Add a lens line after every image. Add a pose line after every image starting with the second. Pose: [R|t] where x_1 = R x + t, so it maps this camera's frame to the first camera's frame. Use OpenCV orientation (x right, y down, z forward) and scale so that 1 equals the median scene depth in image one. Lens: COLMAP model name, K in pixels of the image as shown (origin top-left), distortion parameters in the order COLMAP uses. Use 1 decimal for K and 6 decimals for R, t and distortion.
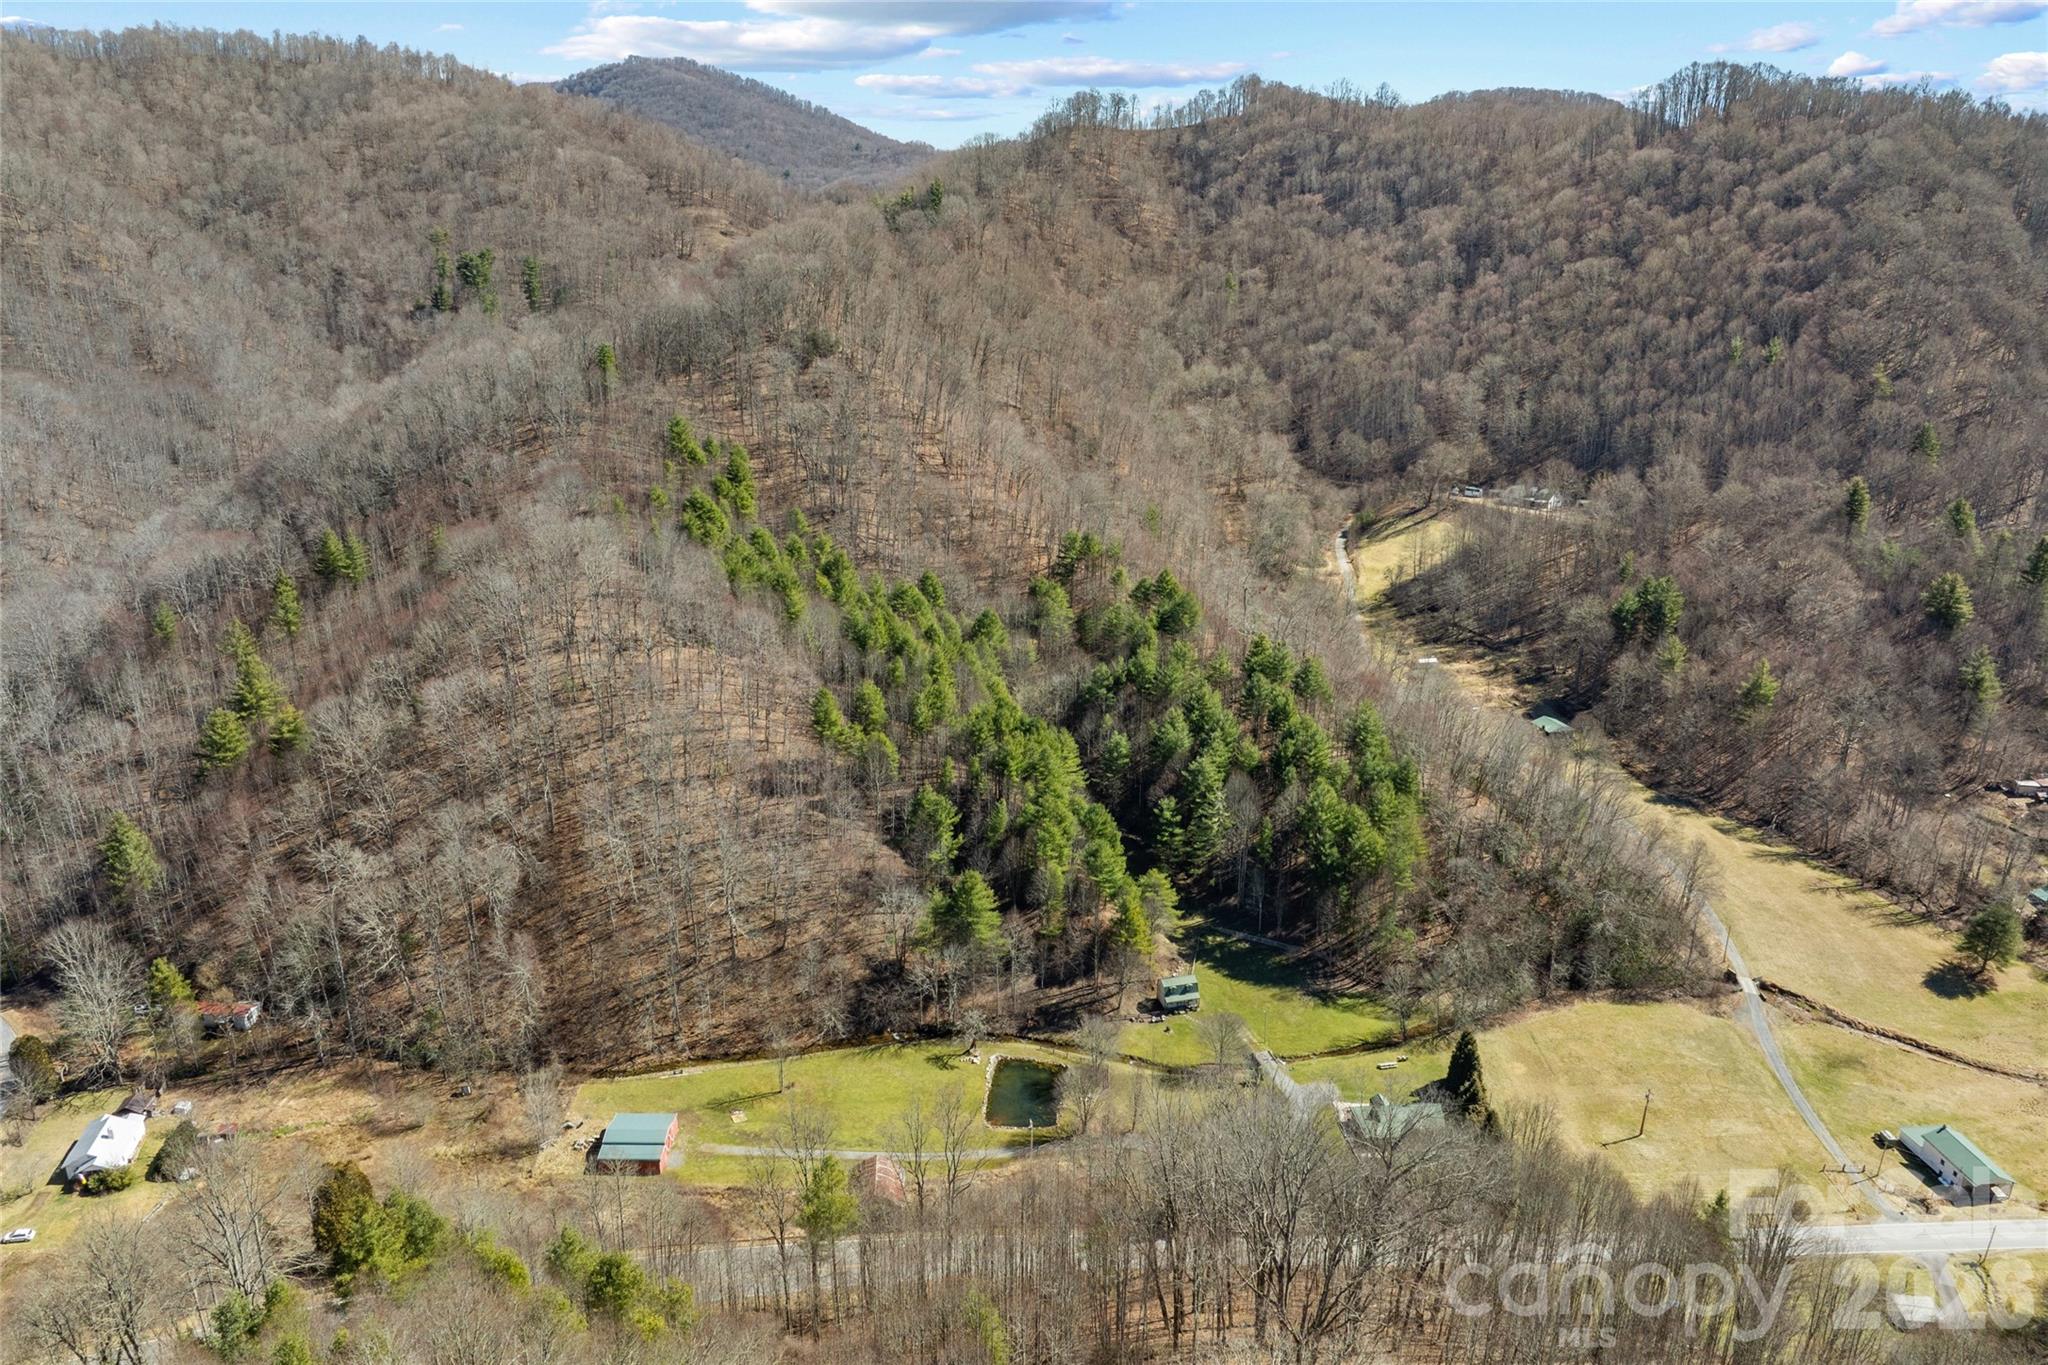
lens RADIAL K [[1400.2, 0, 1033.4], [0, 1400.2, 711.6], [0, 0, 1]] dist [-0.033083, -0.005526]
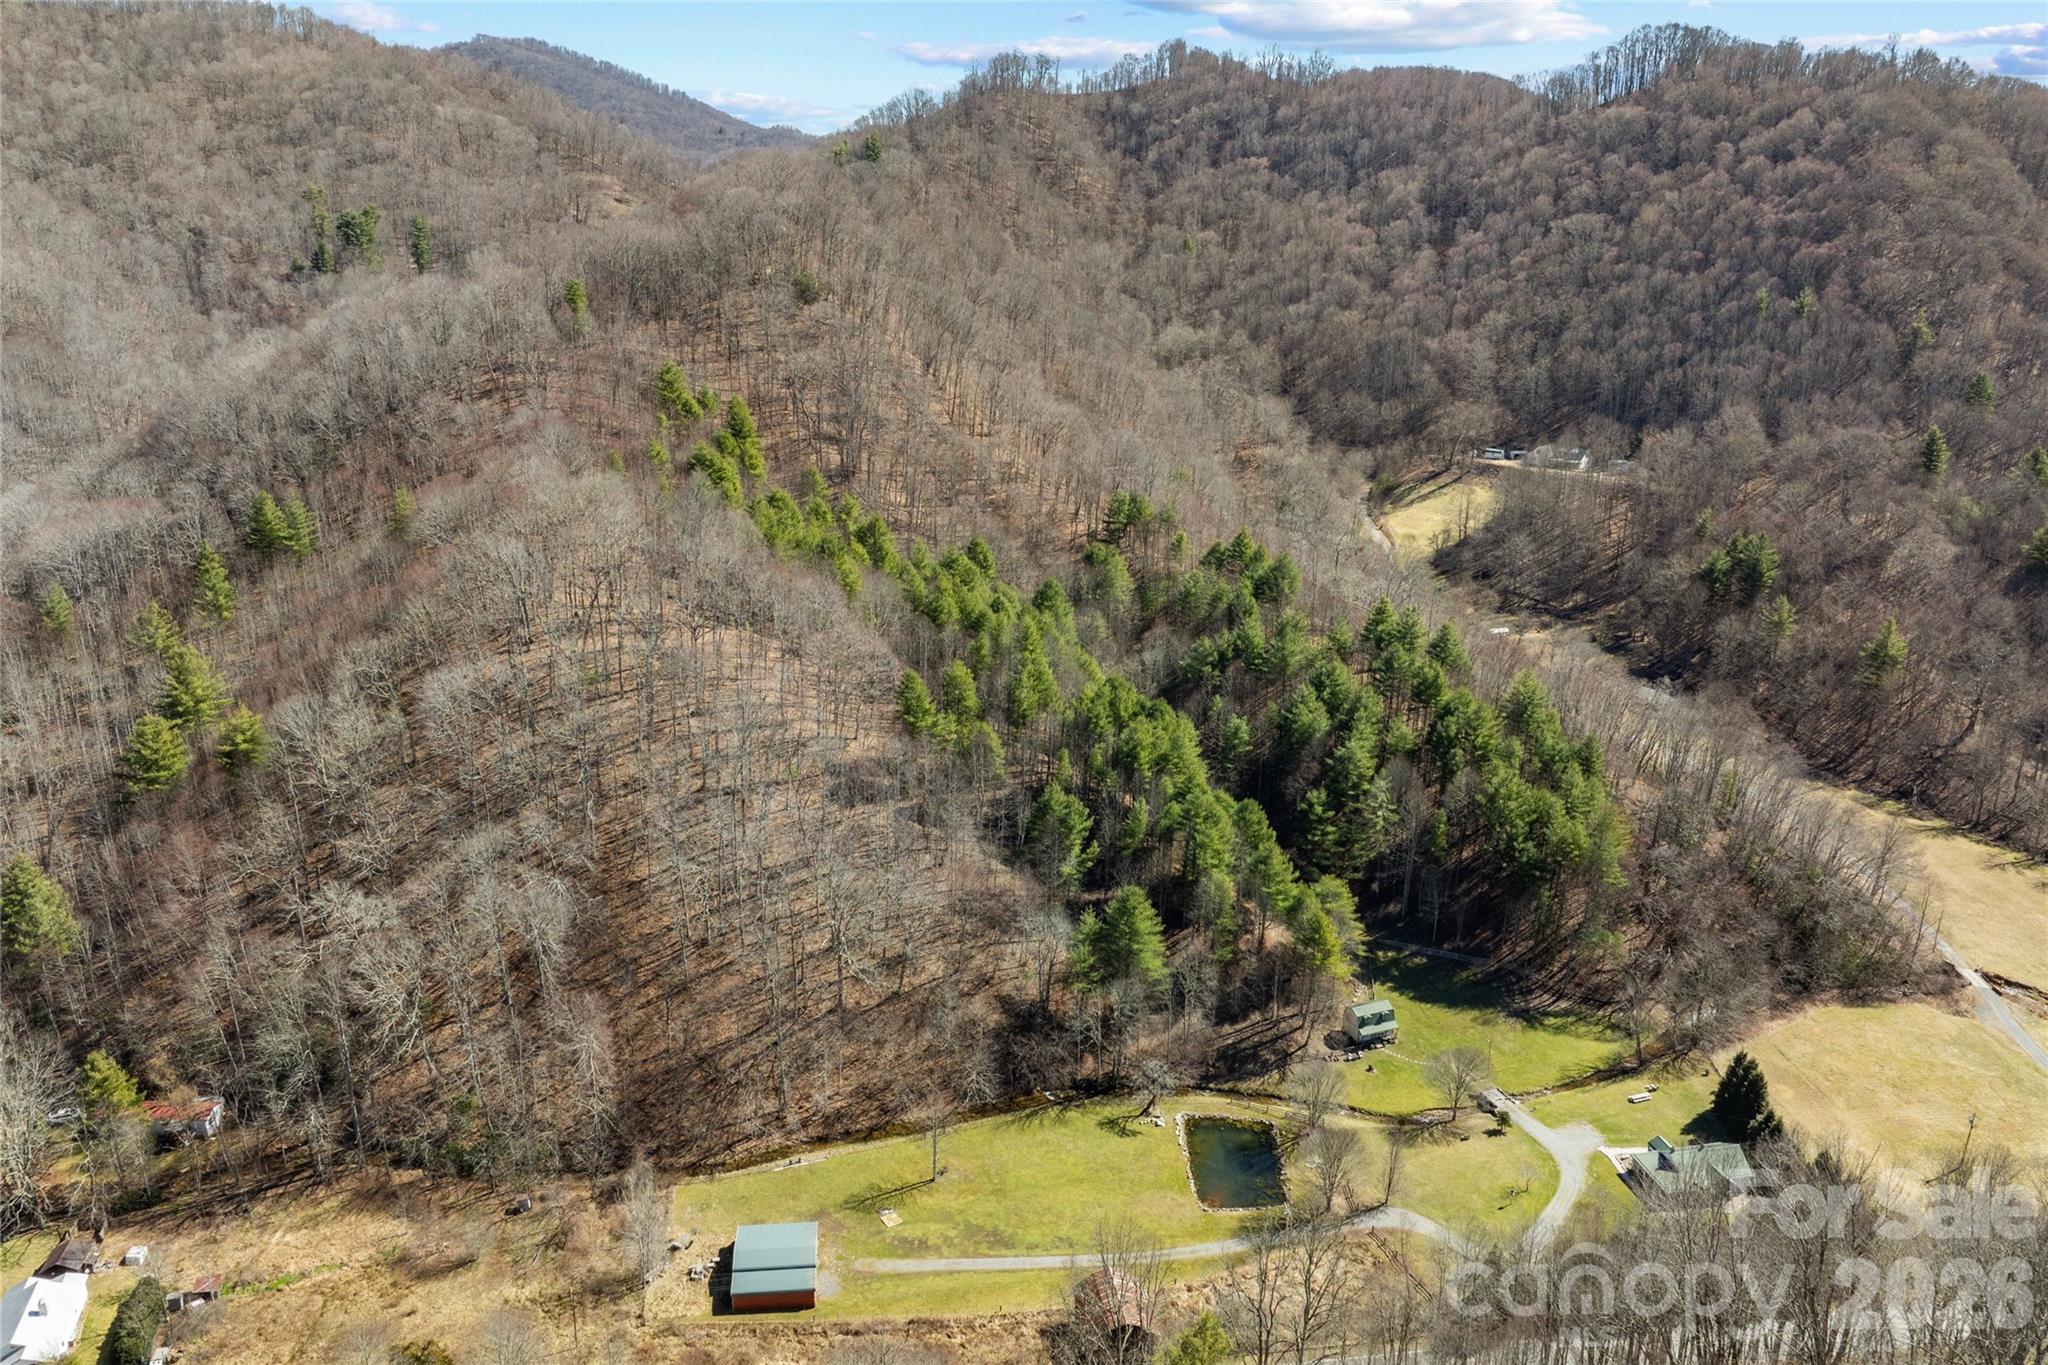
lens RADIAL K [[1402.9, 0, 1024.0], [0, 1402.9, 682.5], [0, 0, 1]] dist [-0.047597, 0.018647]
pose [[0.994812, -0.025861, 0.098389, -0.149033], [0.027648, 0.999476, -0.016835, 0.005400], [-0.097902, 0.019468, 0.995006, 0.155144]]
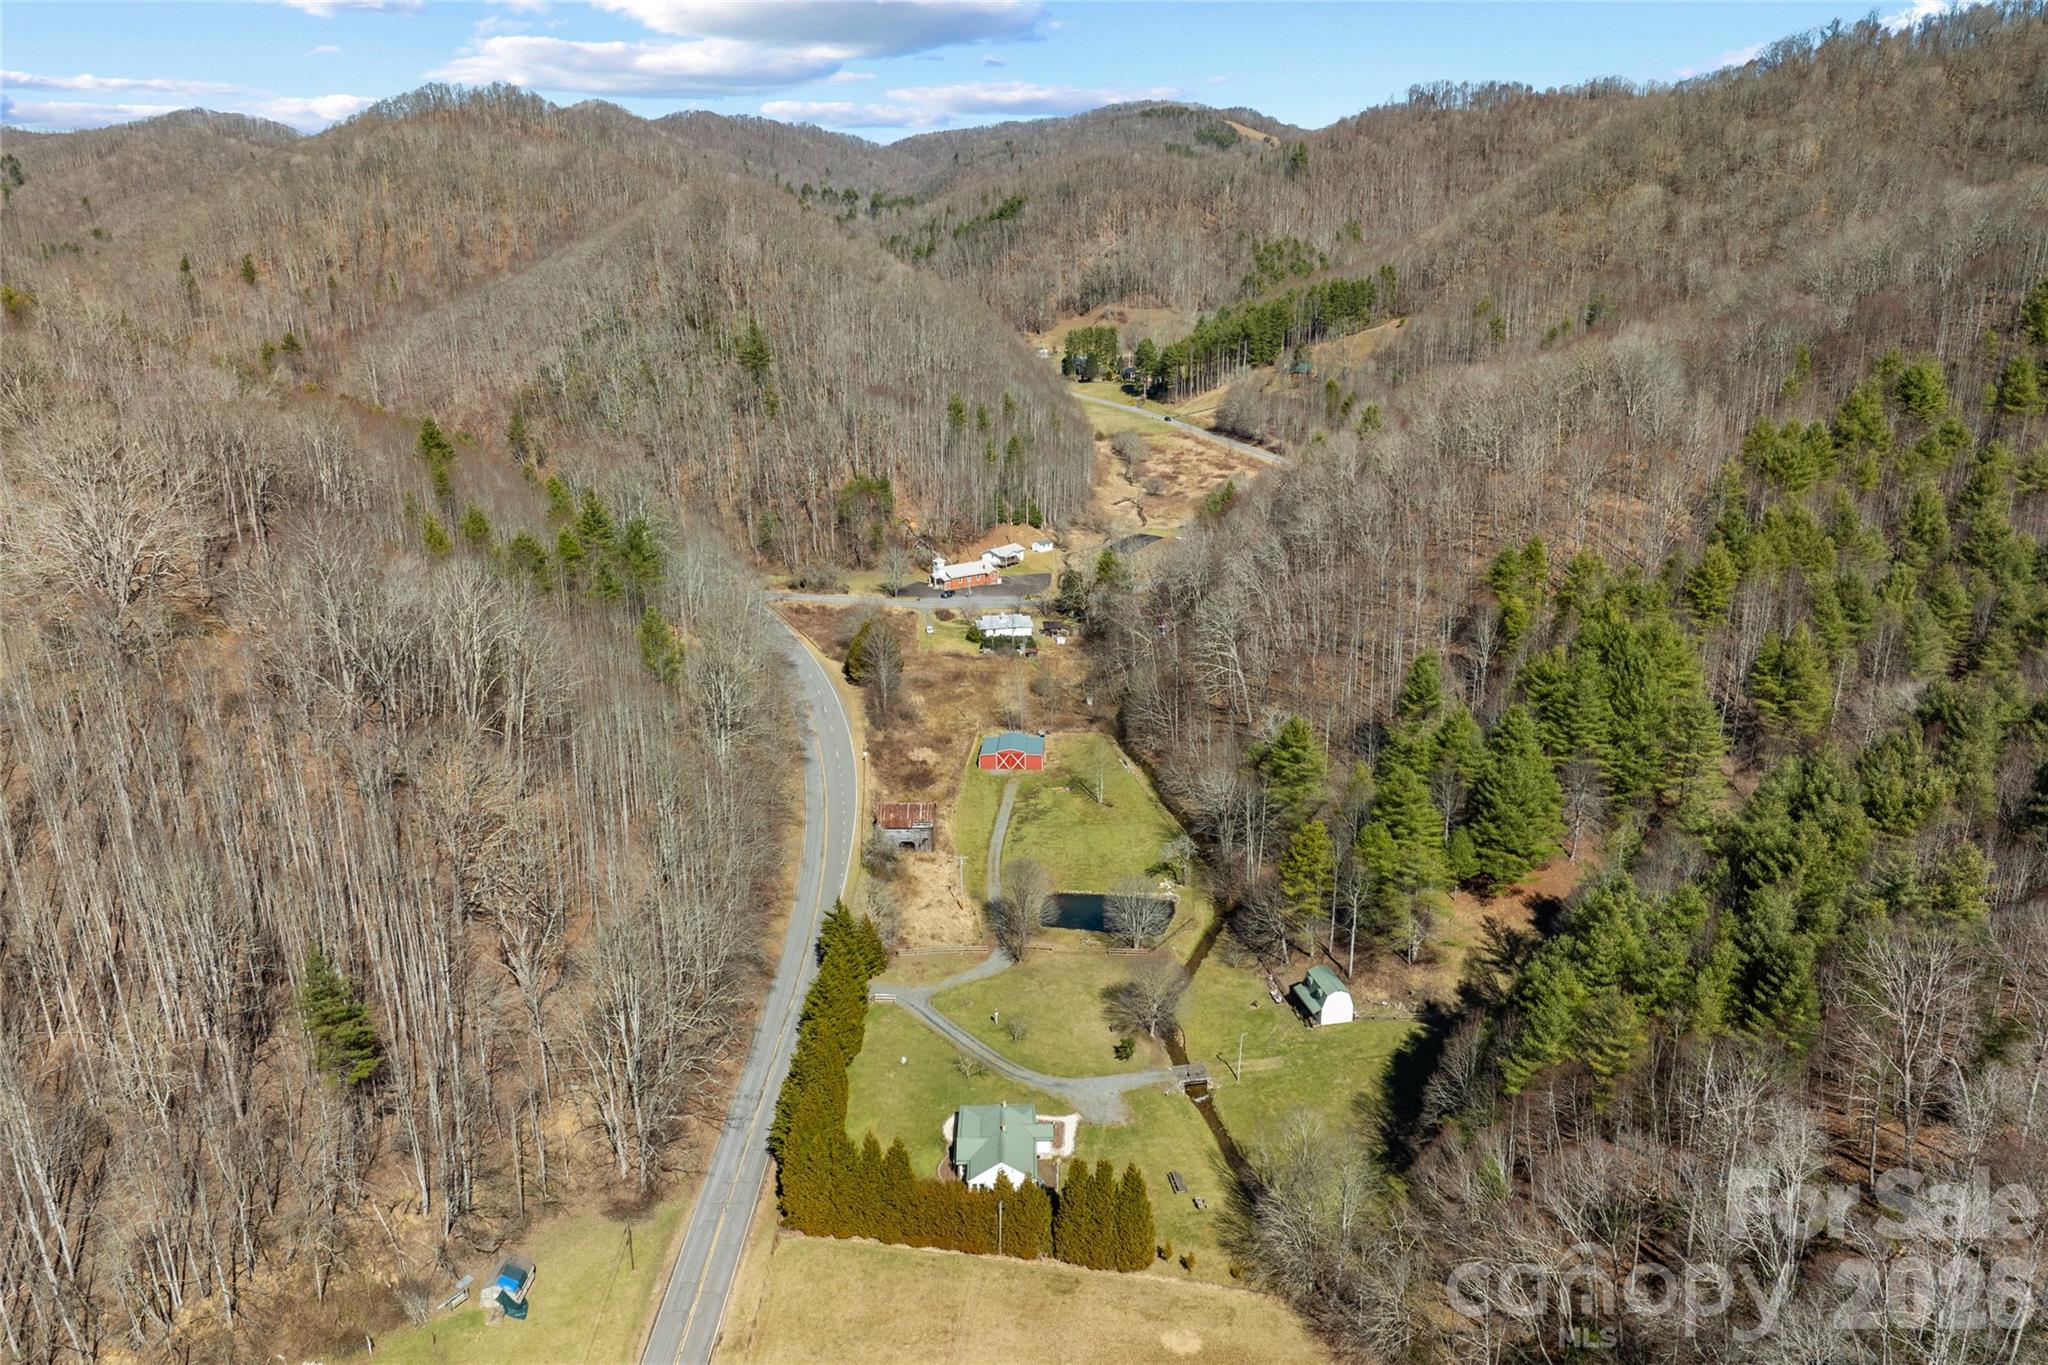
lens RADIAL K [[1400.2, 0, 1033.4], [0, 1400.2, 711.6], [0, 0, 1]] dist [-0.033083, -0.005526]
pose [[-0.063287, 0.300335, -0.951732, 0.599341], [-0.338287, 0.890731, 0.303580, -0.068931], [0.938913, 0.341171, 0.045227, 0.656646]]
